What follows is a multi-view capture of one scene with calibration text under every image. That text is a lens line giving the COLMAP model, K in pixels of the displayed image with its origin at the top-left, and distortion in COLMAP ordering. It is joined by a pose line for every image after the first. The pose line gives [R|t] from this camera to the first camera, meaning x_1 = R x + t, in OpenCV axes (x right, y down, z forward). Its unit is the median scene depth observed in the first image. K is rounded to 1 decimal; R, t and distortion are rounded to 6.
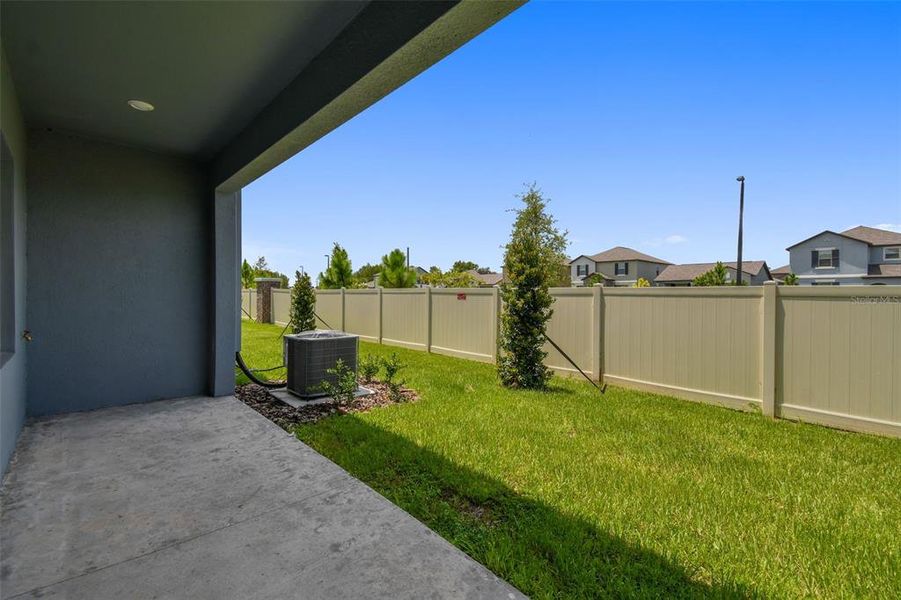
lens RADIAL K [[393.6, 0, 458.1], [0, 393.6, 298.6], [0, 0, 1]] dist [0.053809, -0.023122]
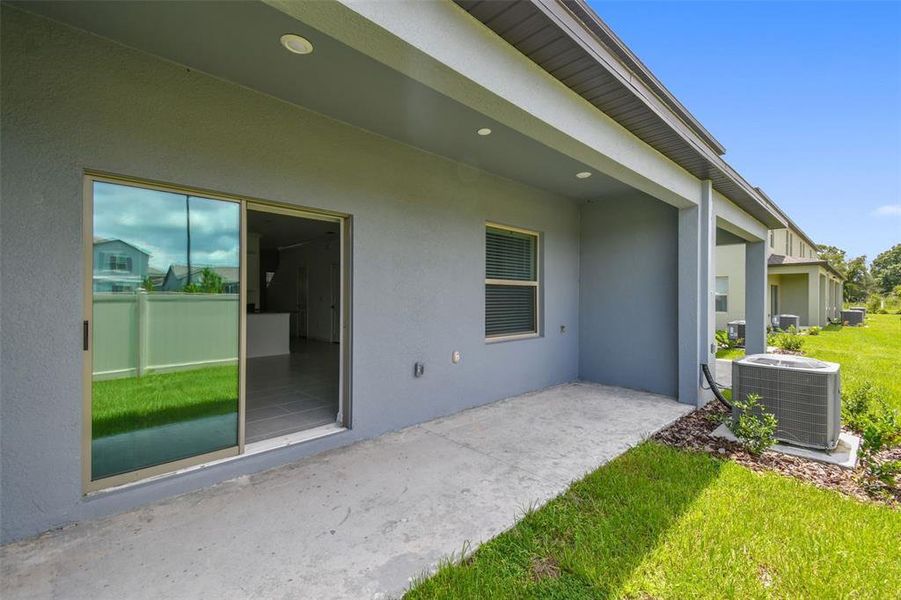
lens RADIAL K [[396.4, 0, 456.7], [0, 396.4, 304.2], [0, 0, 1]] dist [0.051335, -0.023050]
pose [[0.016677, 0.012513, -0.999783, 0.603417], [-0.014033, 0.999826, 0.012279, -0.025898], [0.999762, 0.013825, 0.016850, 0.521958]]
